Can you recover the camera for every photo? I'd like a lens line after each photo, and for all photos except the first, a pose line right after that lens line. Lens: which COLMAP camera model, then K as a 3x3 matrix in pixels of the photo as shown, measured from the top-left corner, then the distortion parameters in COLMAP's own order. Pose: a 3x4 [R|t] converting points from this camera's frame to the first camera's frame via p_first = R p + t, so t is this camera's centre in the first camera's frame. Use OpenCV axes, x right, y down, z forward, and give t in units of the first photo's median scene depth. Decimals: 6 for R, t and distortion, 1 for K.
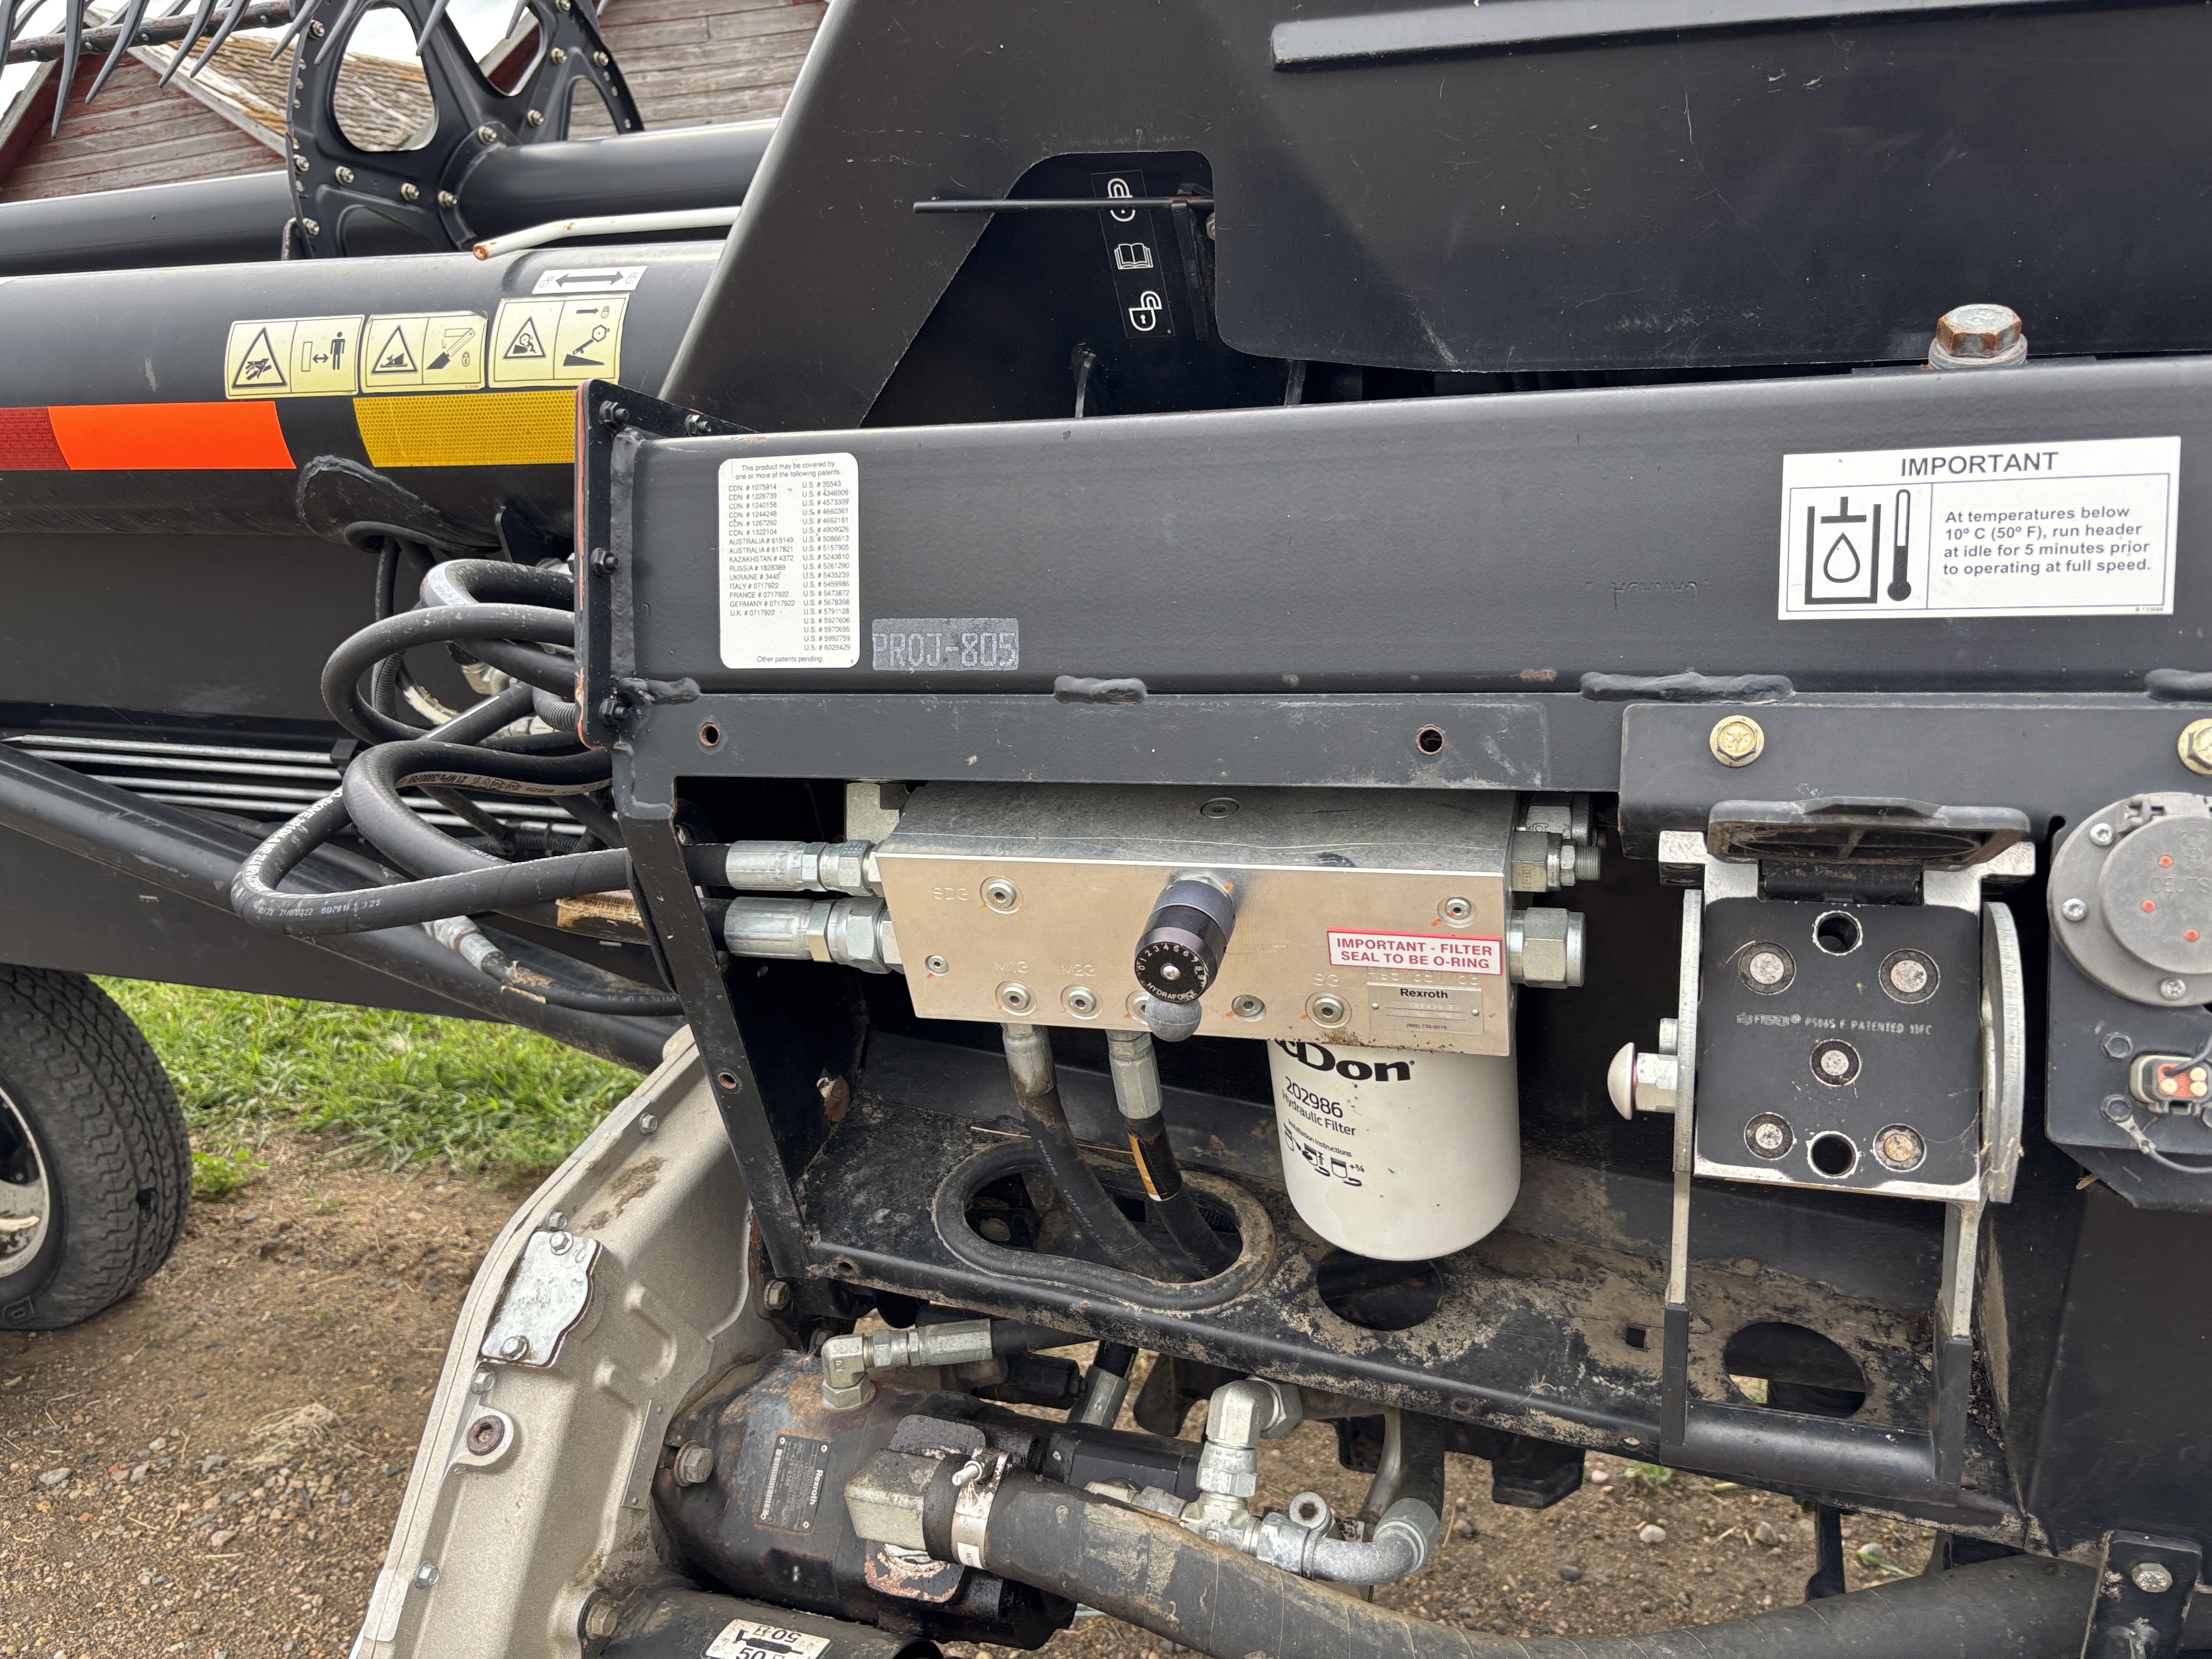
lens RADIAL K [[1733.8, 0, 1097.1], [0, 1733.8, 823.8], [0, 0, 1]] dist [0.045967, -0.066834]
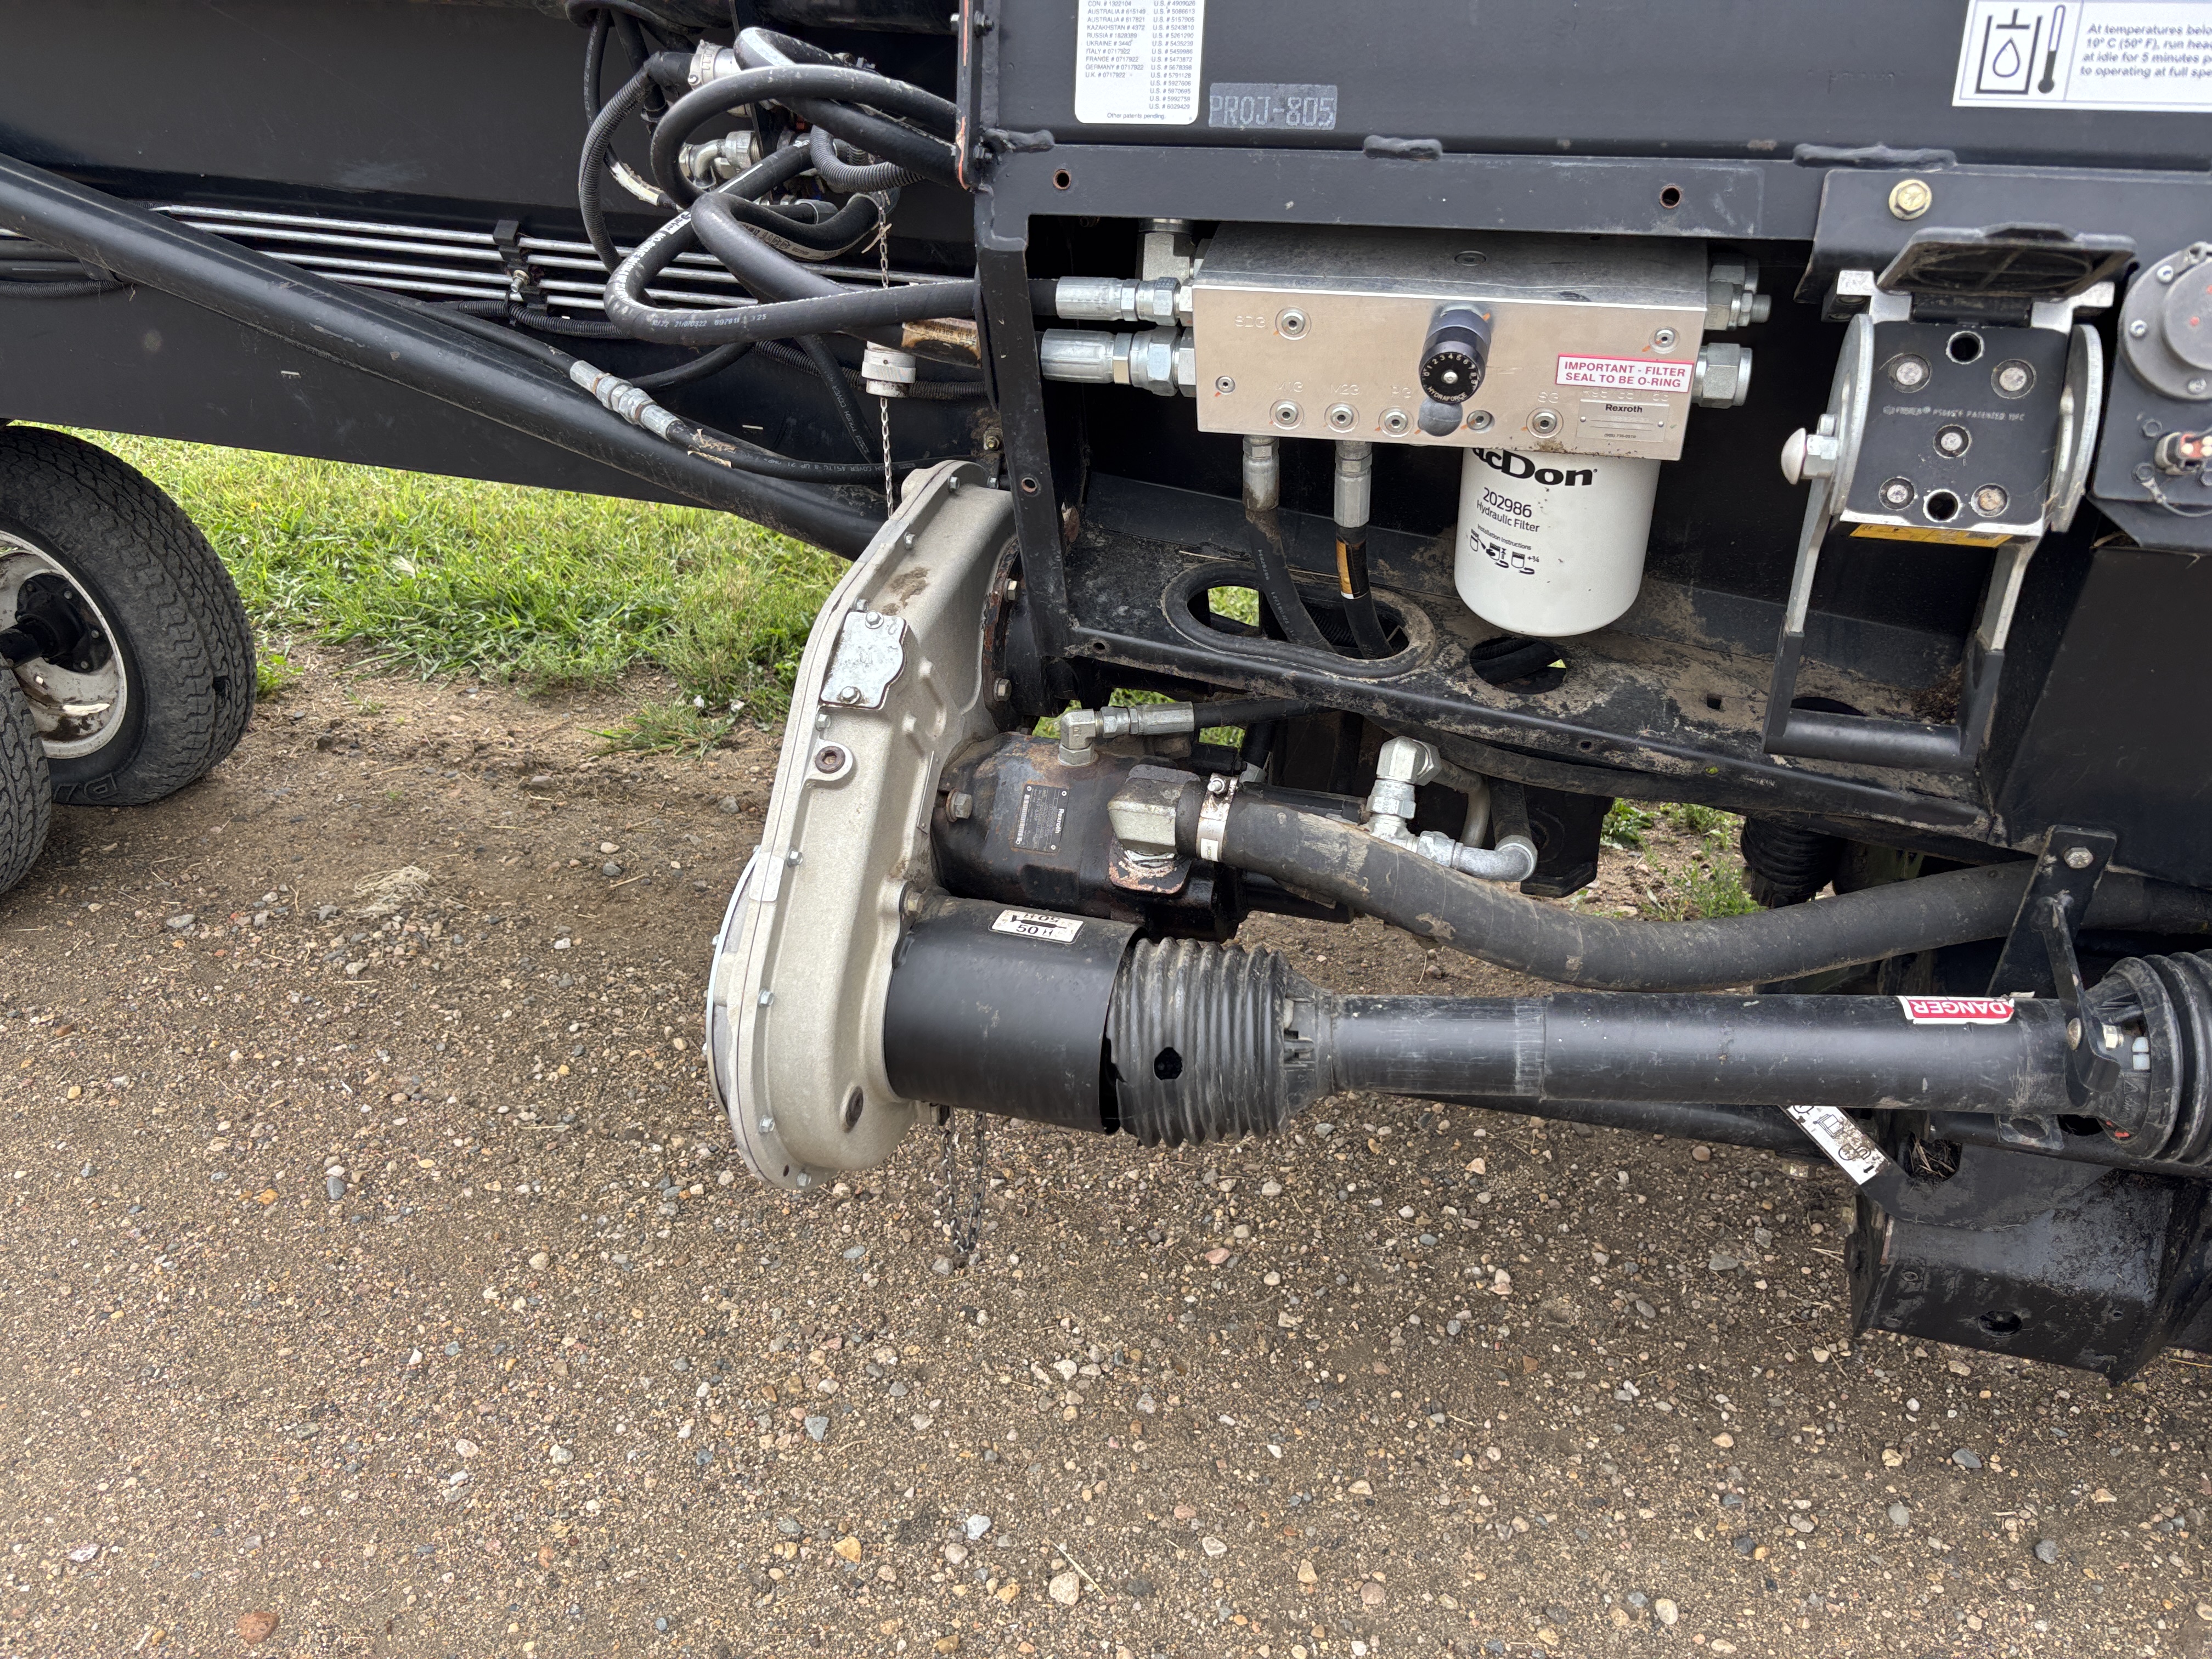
lens RADIAL K [[1733.8, 0, 1097.1], [0, 1733.8, 823.8], [0, 0, 1]] dist [0.045967, -0.066834]
pose [[0.997189, 0.021830, 0.071679, -0.262840], [-0.037632, 0.973127, 0.227172, 0.105588], [-0.064793, -0.229231, 0.971213, -0.287704]]
